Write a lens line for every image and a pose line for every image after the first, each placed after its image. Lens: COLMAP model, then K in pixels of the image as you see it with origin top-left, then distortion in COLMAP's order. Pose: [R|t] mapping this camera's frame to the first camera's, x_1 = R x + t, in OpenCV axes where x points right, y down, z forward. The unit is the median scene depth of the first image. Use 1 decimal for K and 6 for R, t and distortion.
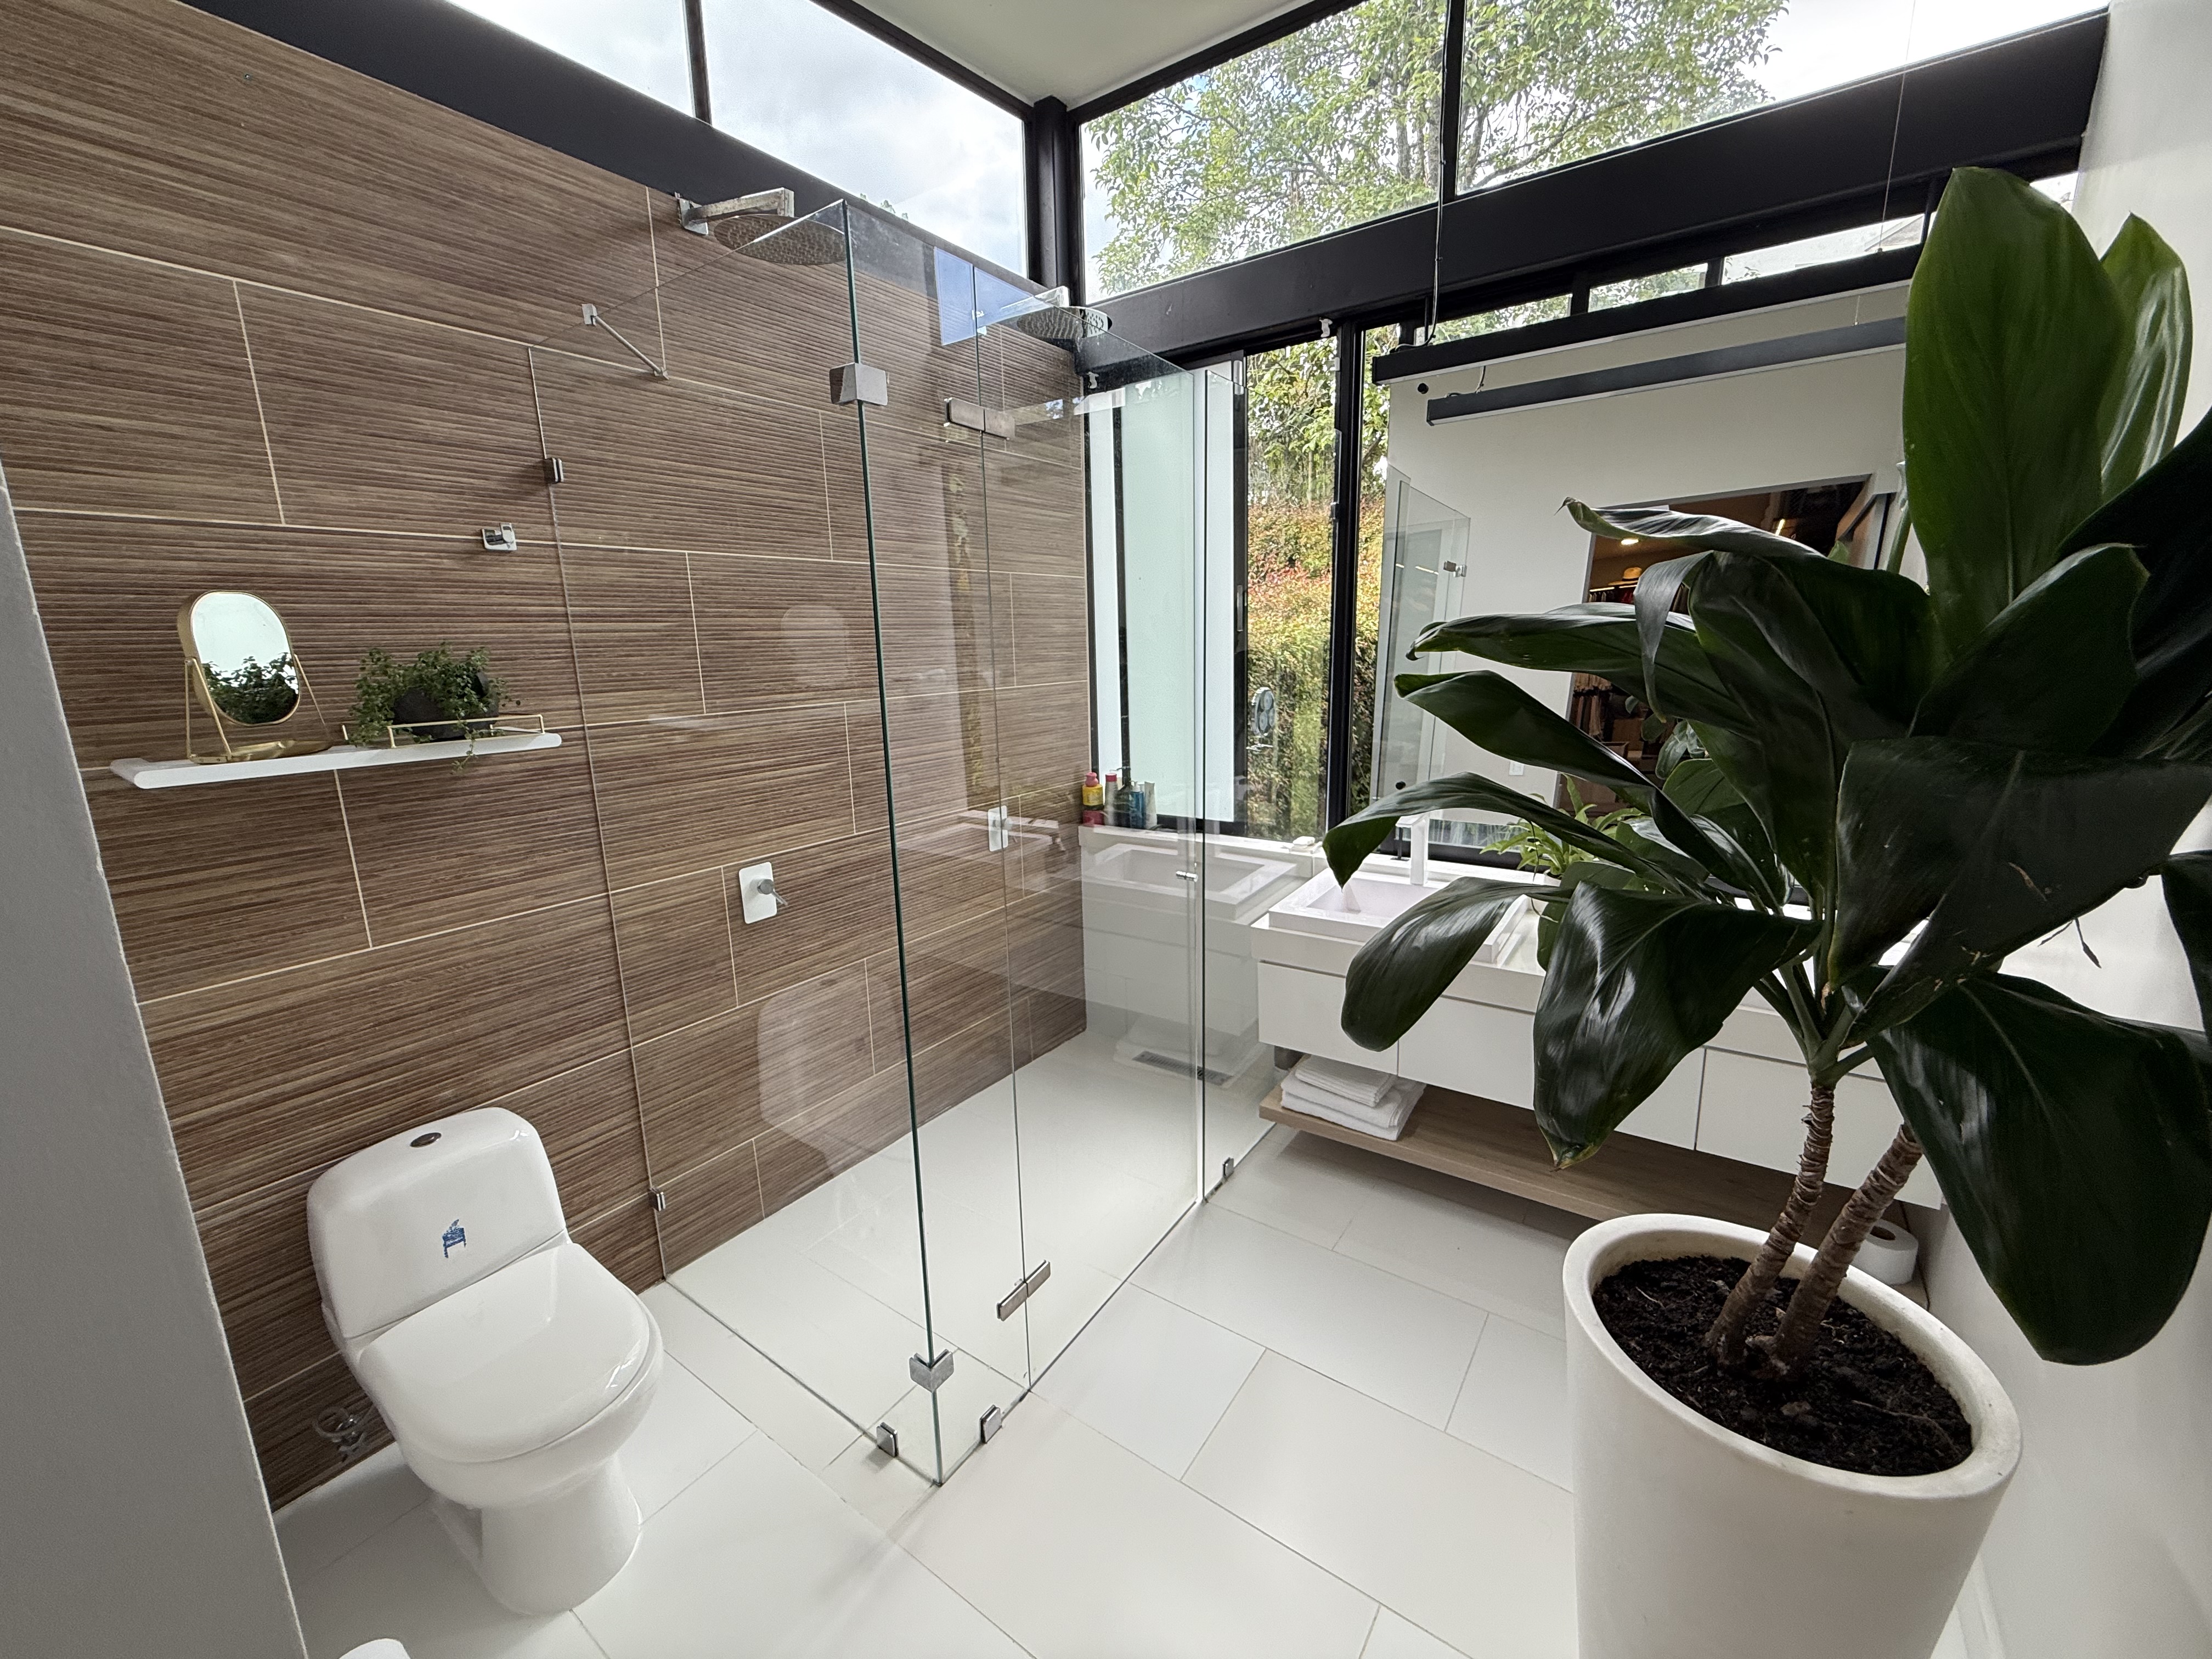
lens RADIAL K [[881.8, 0, 1106.0], [0, 881.8, 829.5], [0, 0, 1]] dist [0.000103, -0.000485]
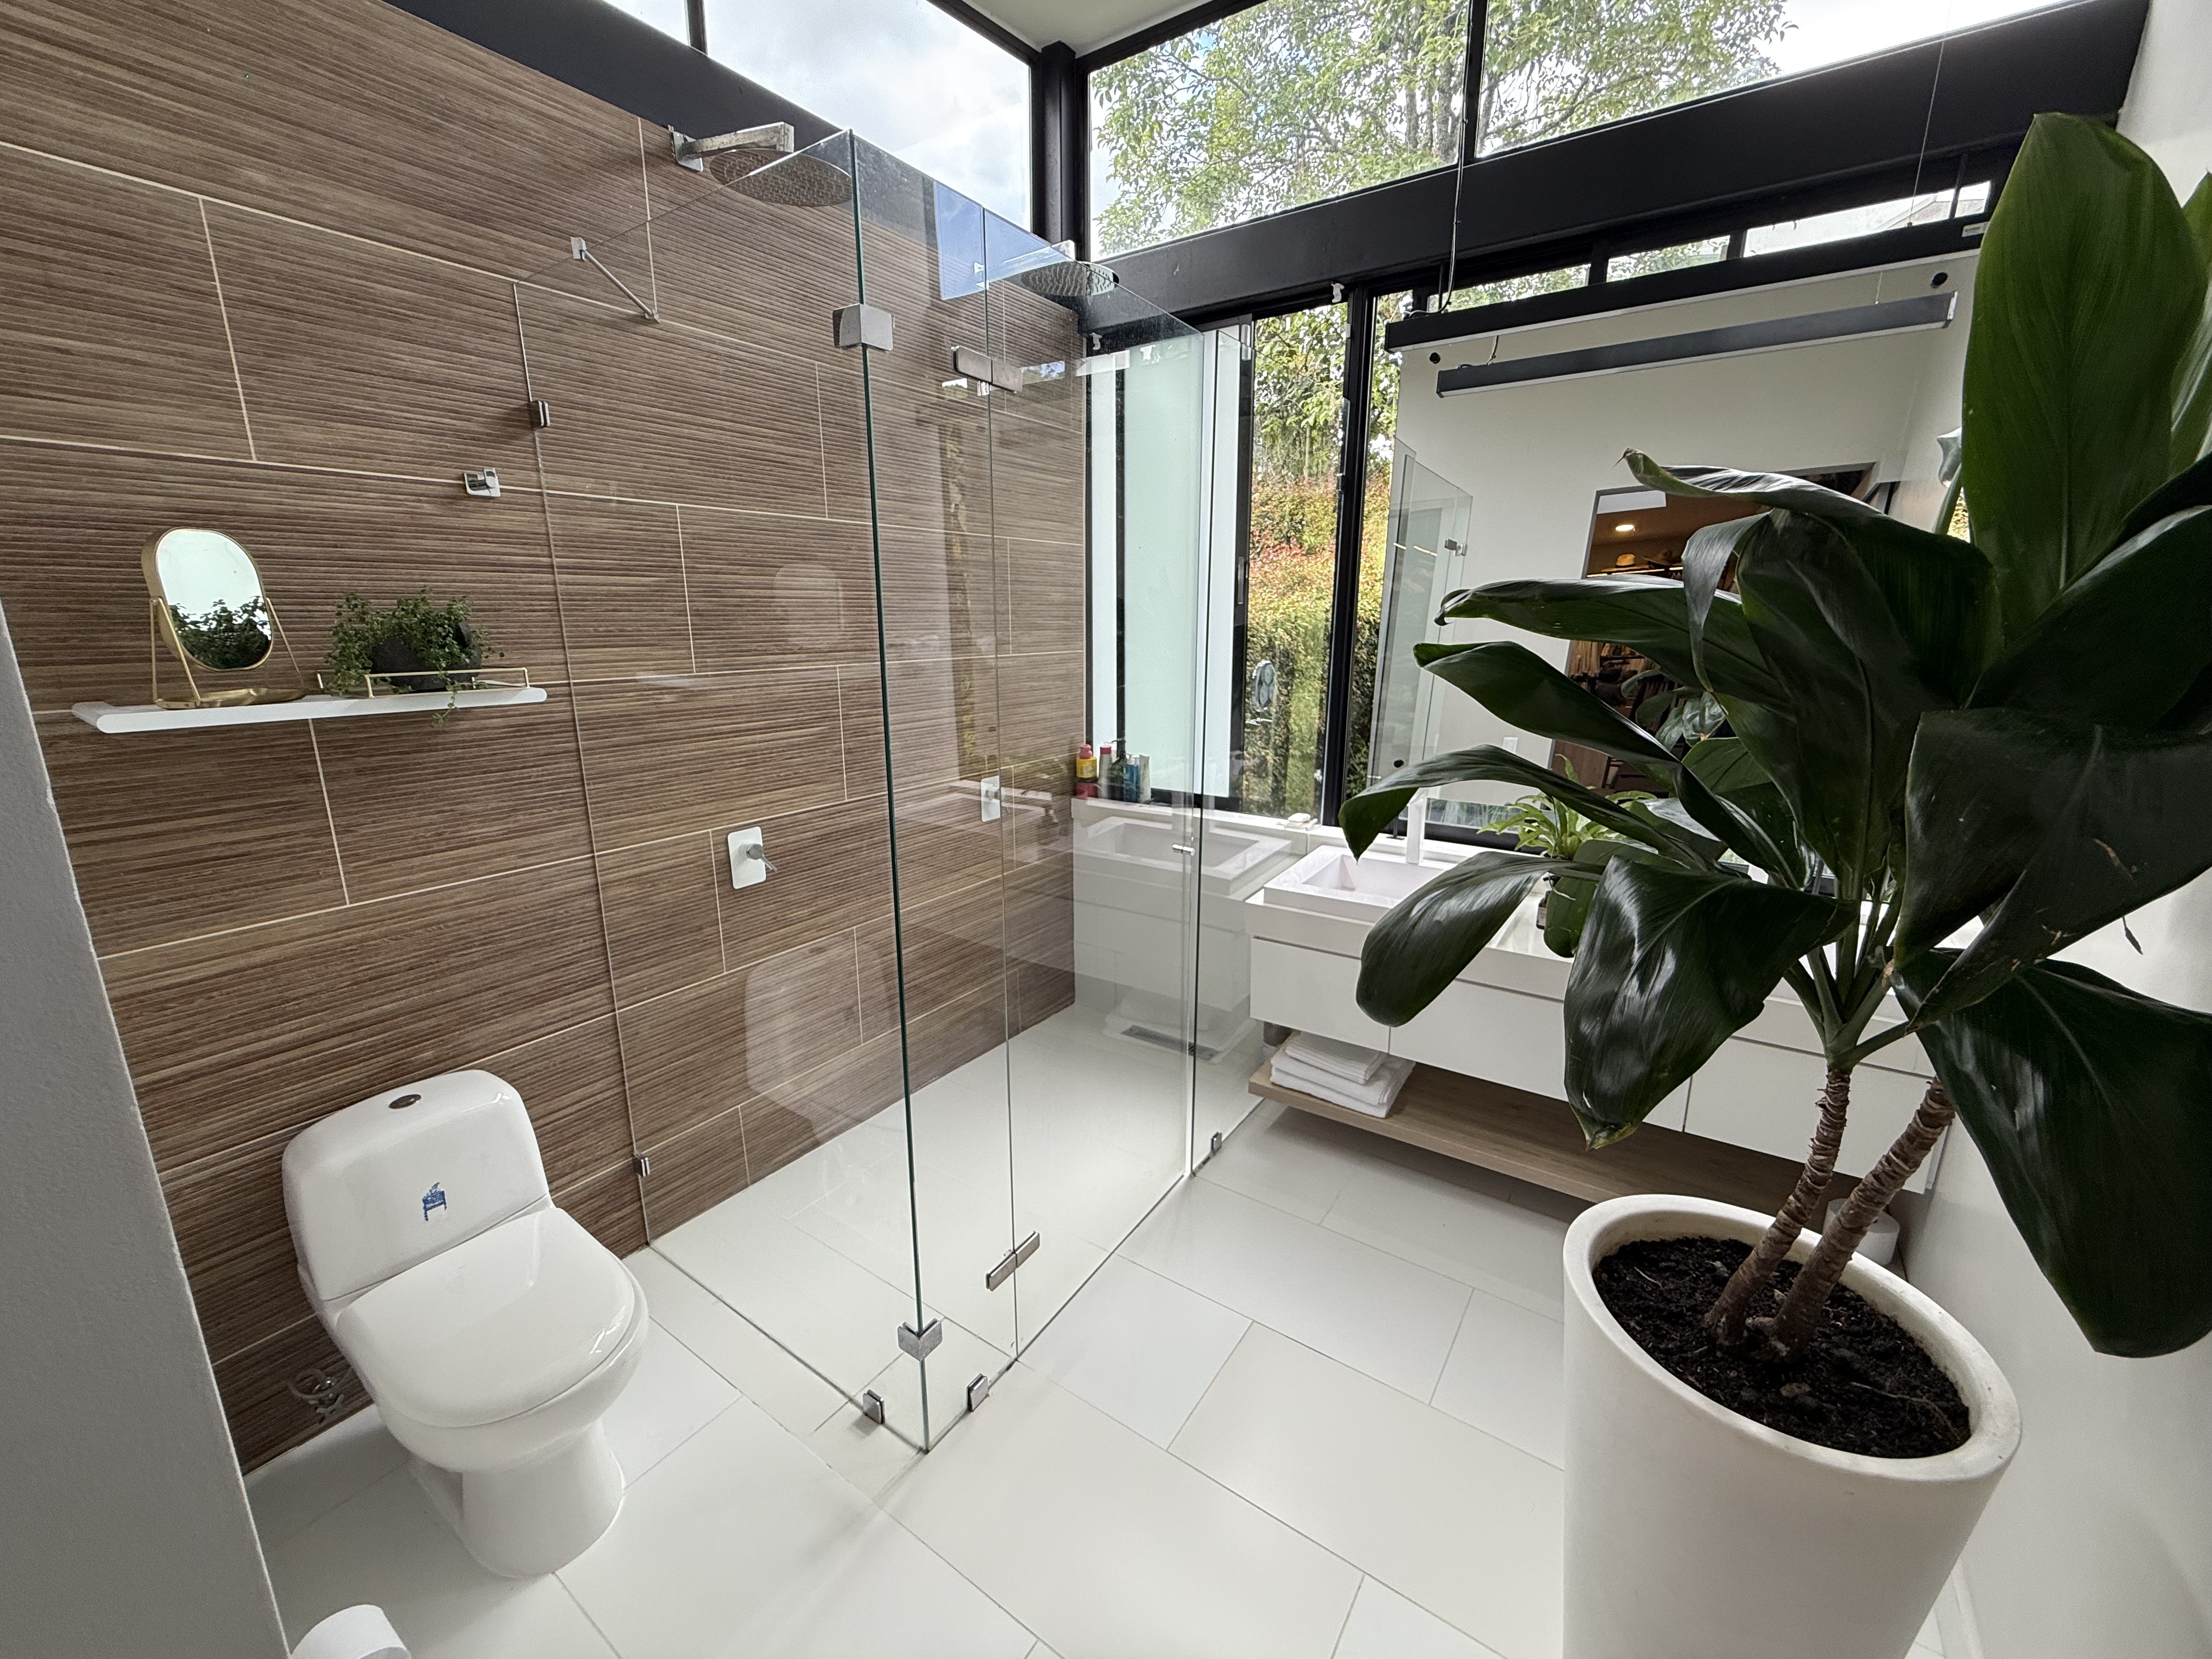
lens RADIAL K [[881.8, 0, 1106.0], [0, 881.8, 829.5], [0, 0, 1]] dist [0.000103, -0.000485]
pose [[0.999643, 0.021176, 0.016301, -0.011882], [-0.021615, 0.999395, 0.027242, 0.005076], [-0.015715, -0.027584, 0.999496, 0.013213]]
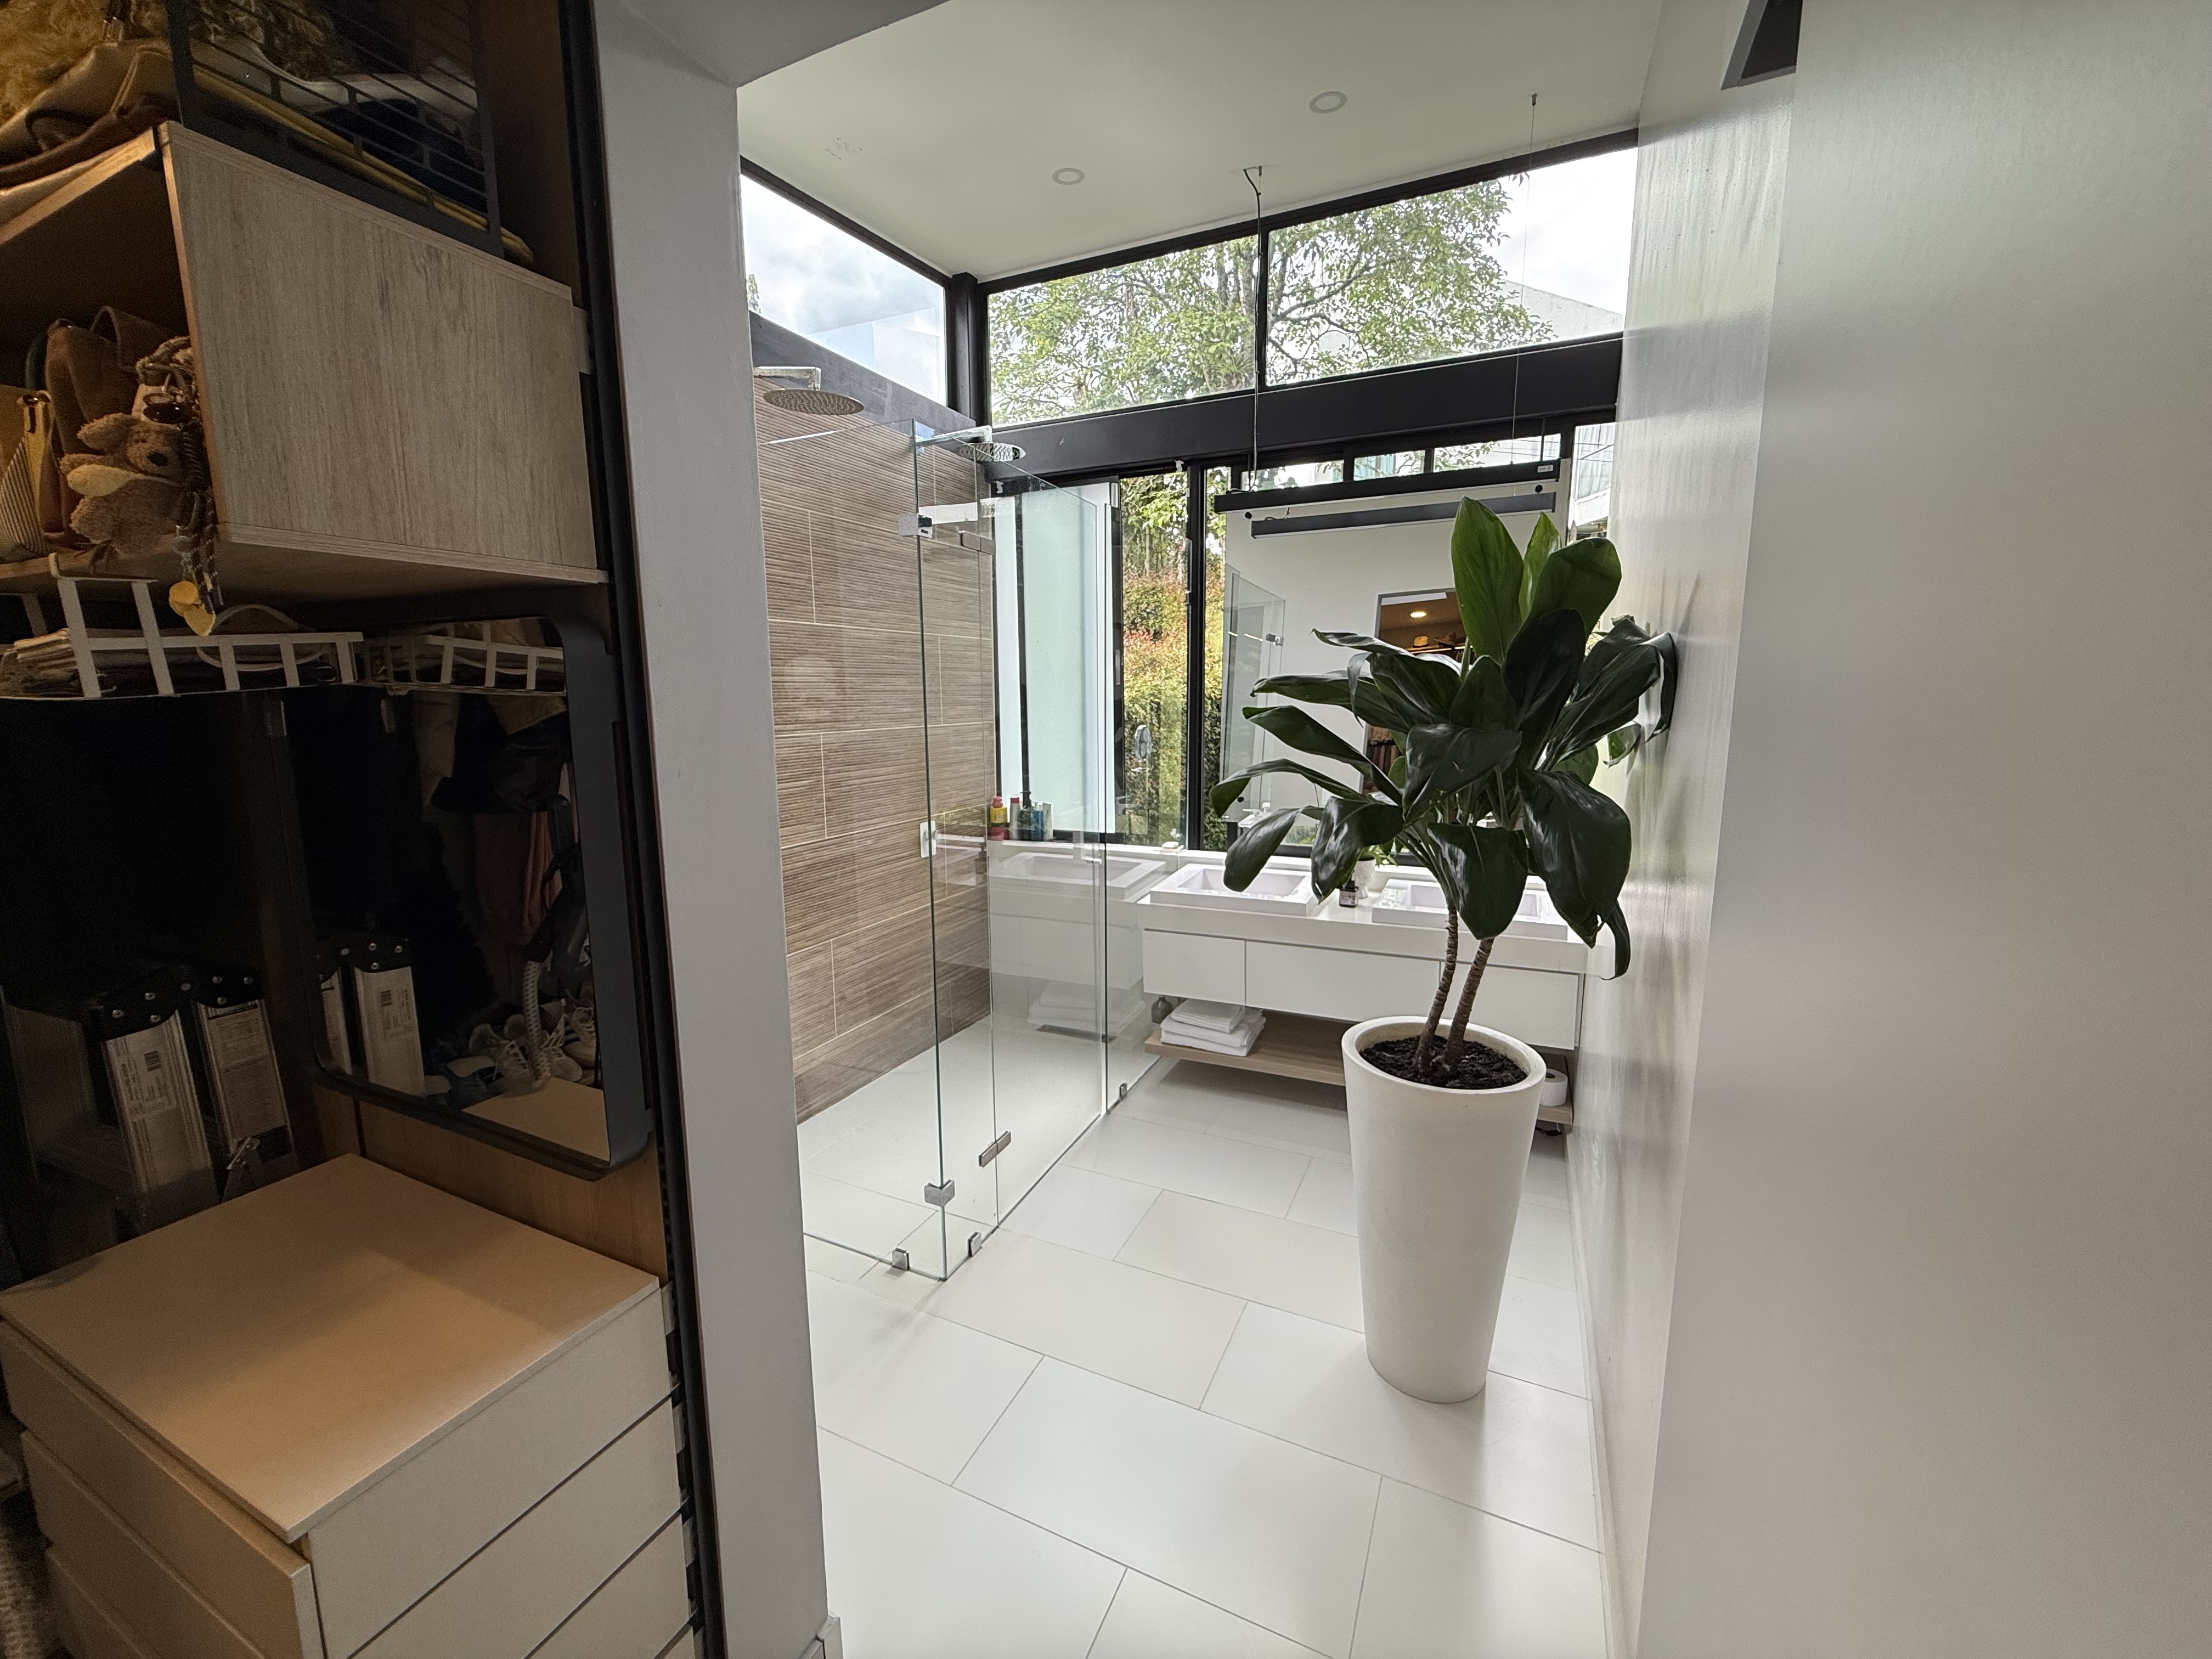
lens RADIAL K [[881.5, 0, 1106.0], [0, 881.5, 829.5], [0, 0, 1]] dist [0.002090, 0.000047]
pose [[0.984049, -0.010042, 0.177613, -0.131097], [0.020688, 0.998091, -0.058187, 0.084438], [-0.176690, 0.060933, 0.982379, -0.343219]]
